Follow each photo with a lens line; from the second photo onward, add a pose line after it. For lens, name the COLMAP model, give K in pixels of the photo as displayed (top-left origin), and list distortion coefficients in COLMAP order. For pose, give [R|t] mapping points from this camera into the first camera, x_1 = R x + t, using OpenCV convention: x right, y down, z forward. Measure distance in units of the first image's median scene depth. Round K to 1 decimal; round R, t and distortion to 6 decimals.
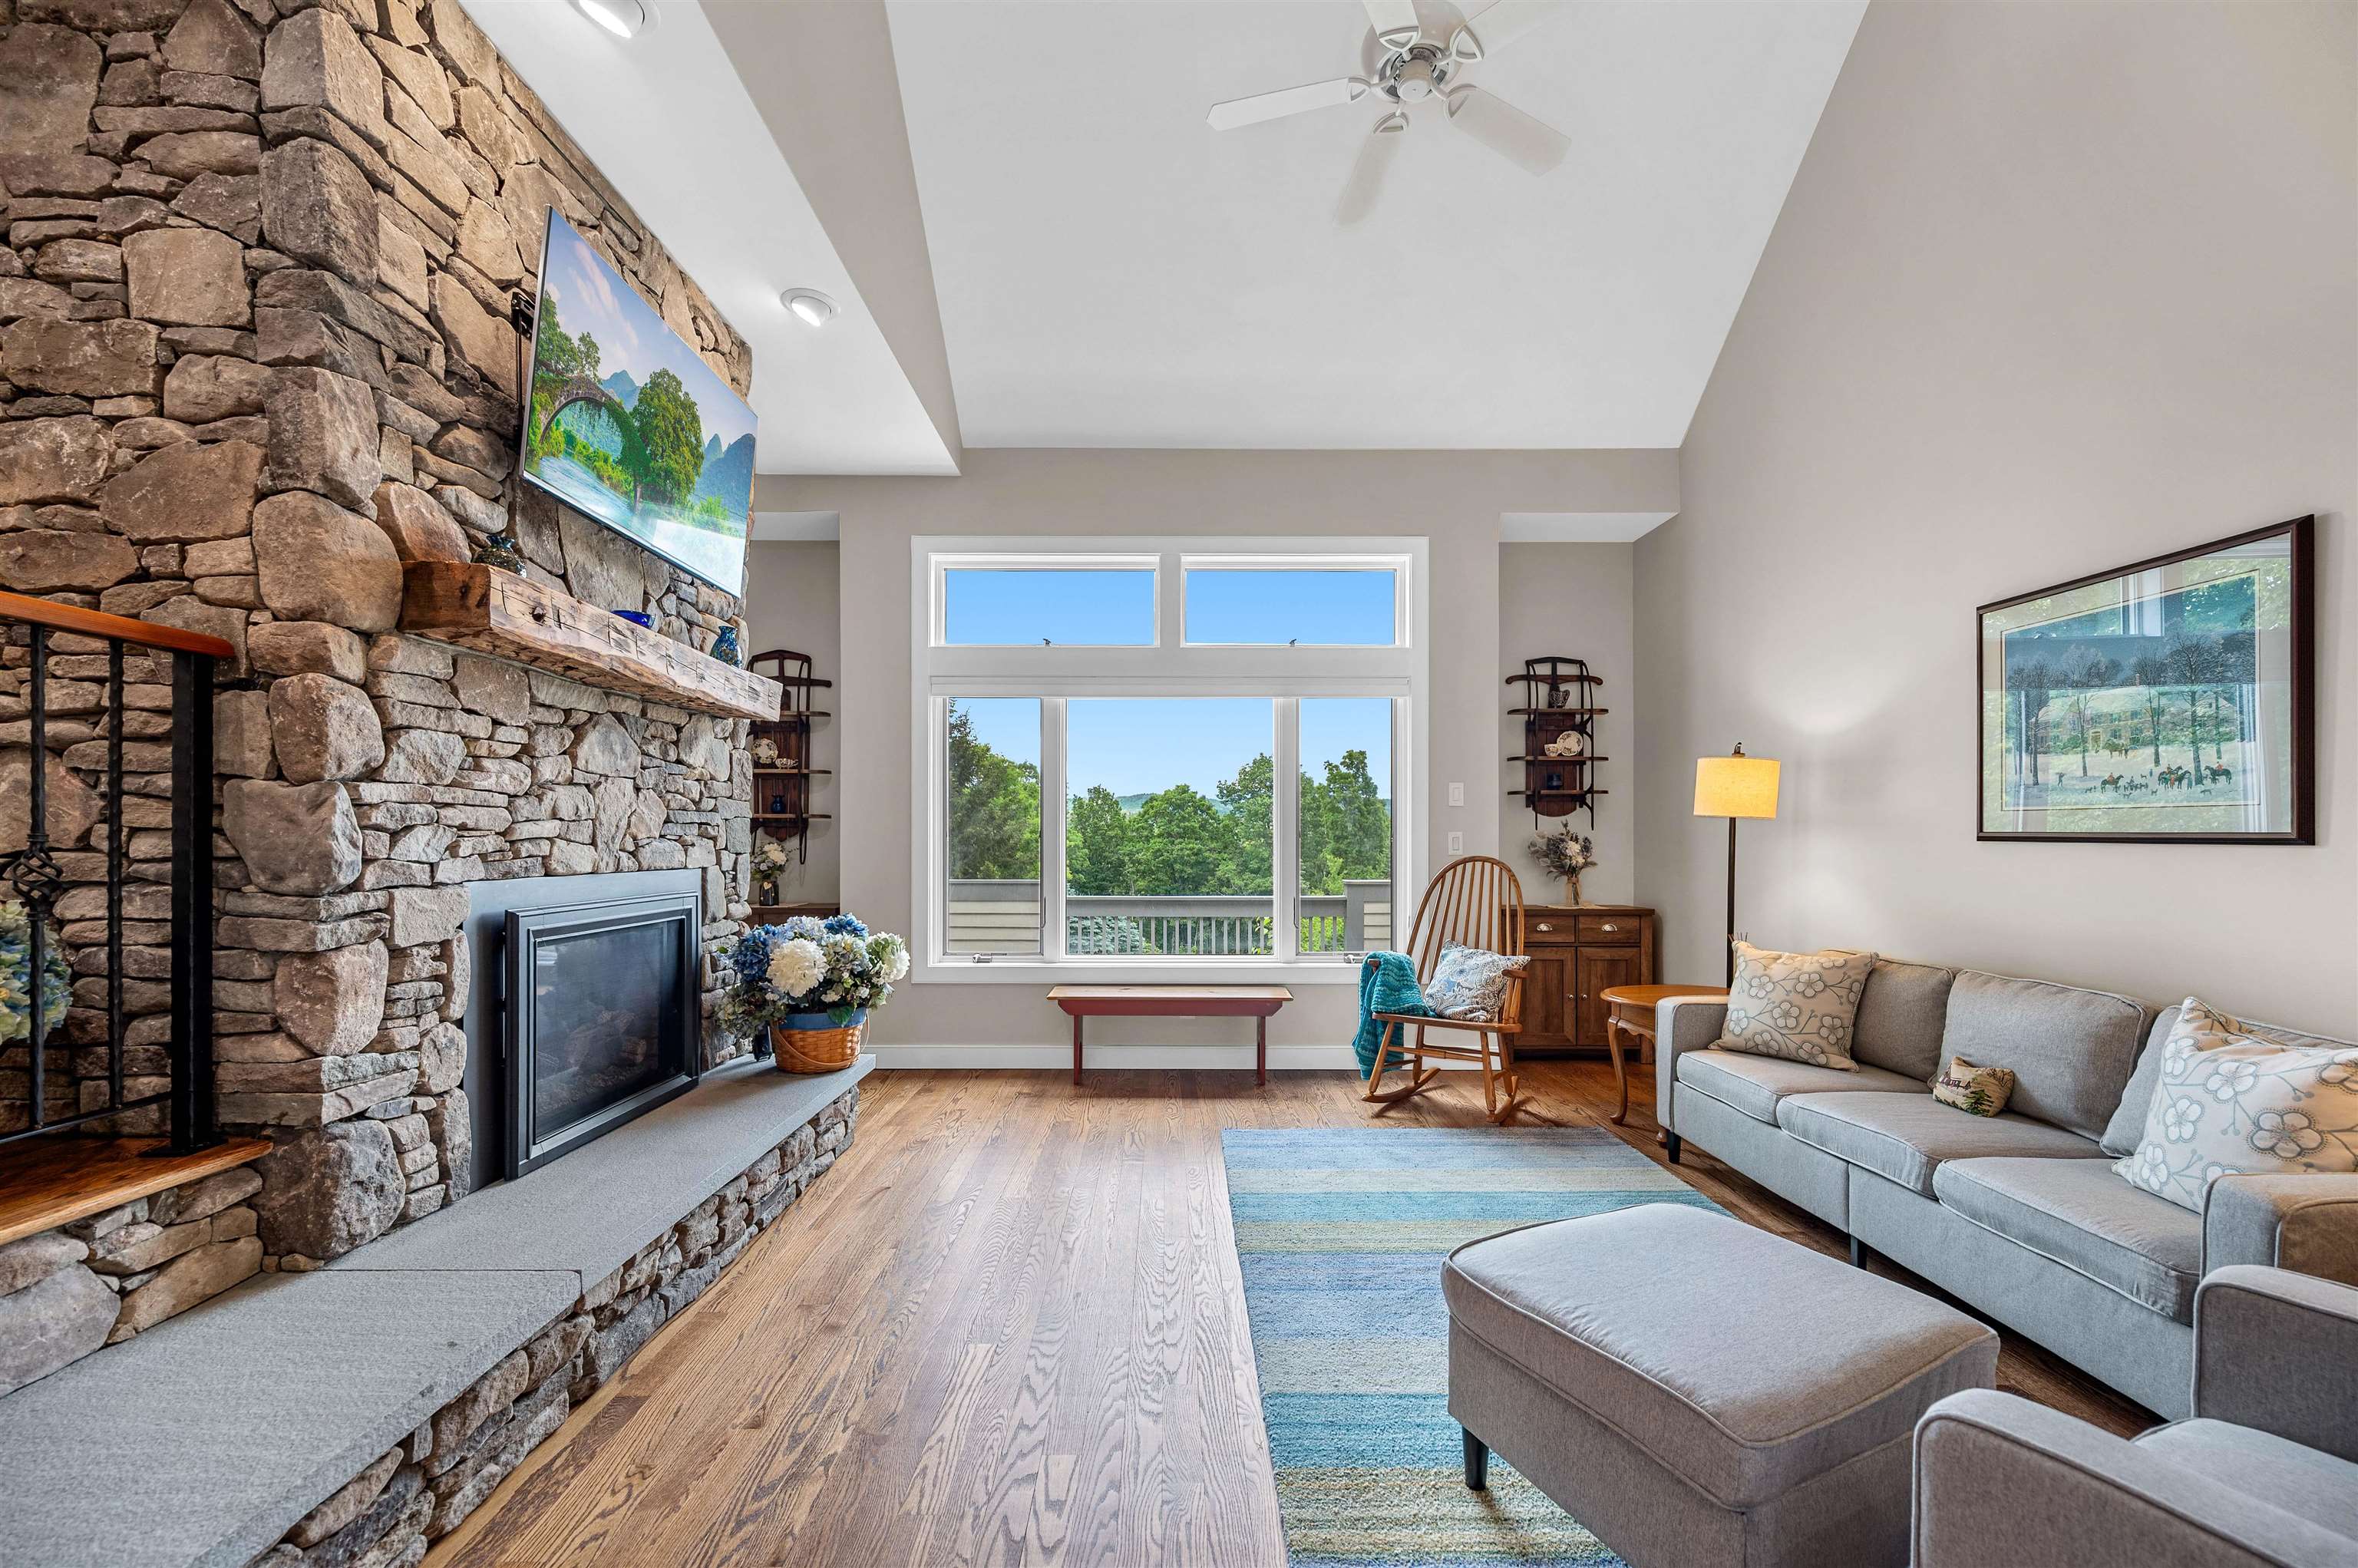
lens RADIAL K [[946.9, 0, 1169.1], [0, 946.9, 836.6], [0, 0, 1]] dist [-0.001017, -0.000182]
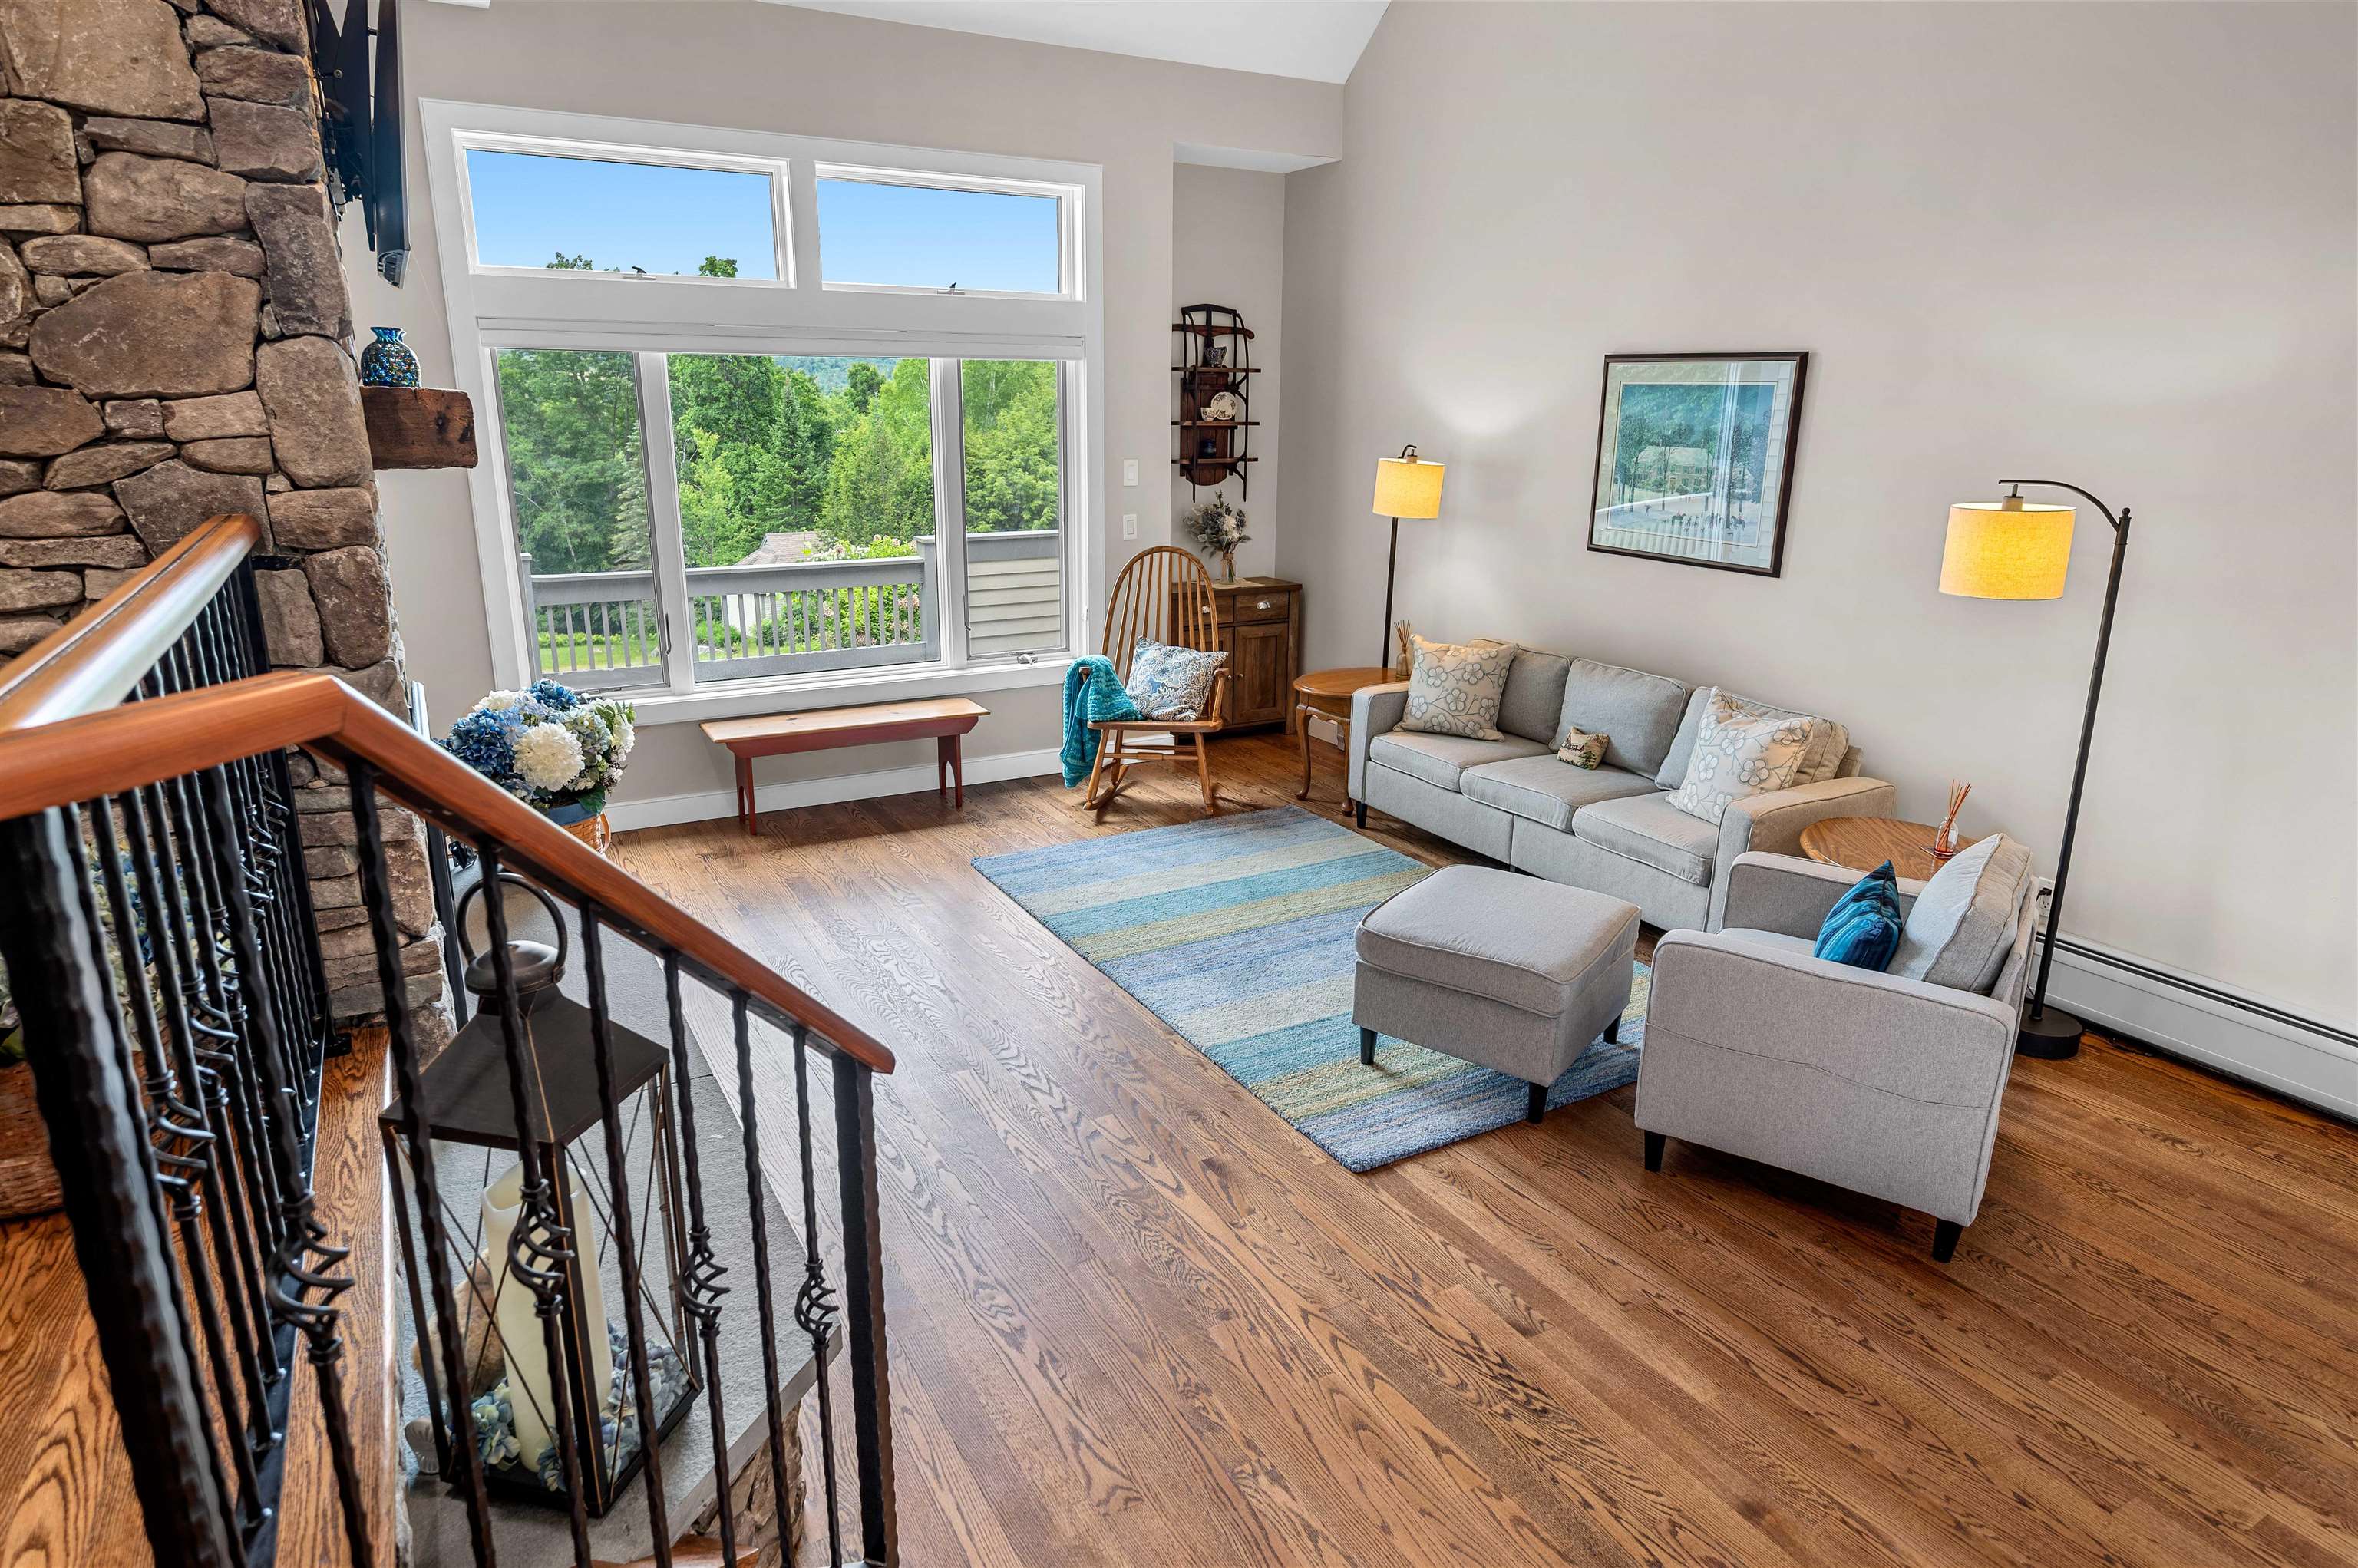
lens RADIAL K [[1357.3, 0, 1179.0], [0, 1357.3, 784.0], [0, 0, 1]] dist [-0.004979, 0.000692]
pose [[0.871109, -0.126730, 0.474456, -0.580334], [-0.010234, 0.961235, 0.275540, -0.214664], [-0.490983, -0.244881, 0.836043, -0.354767]]
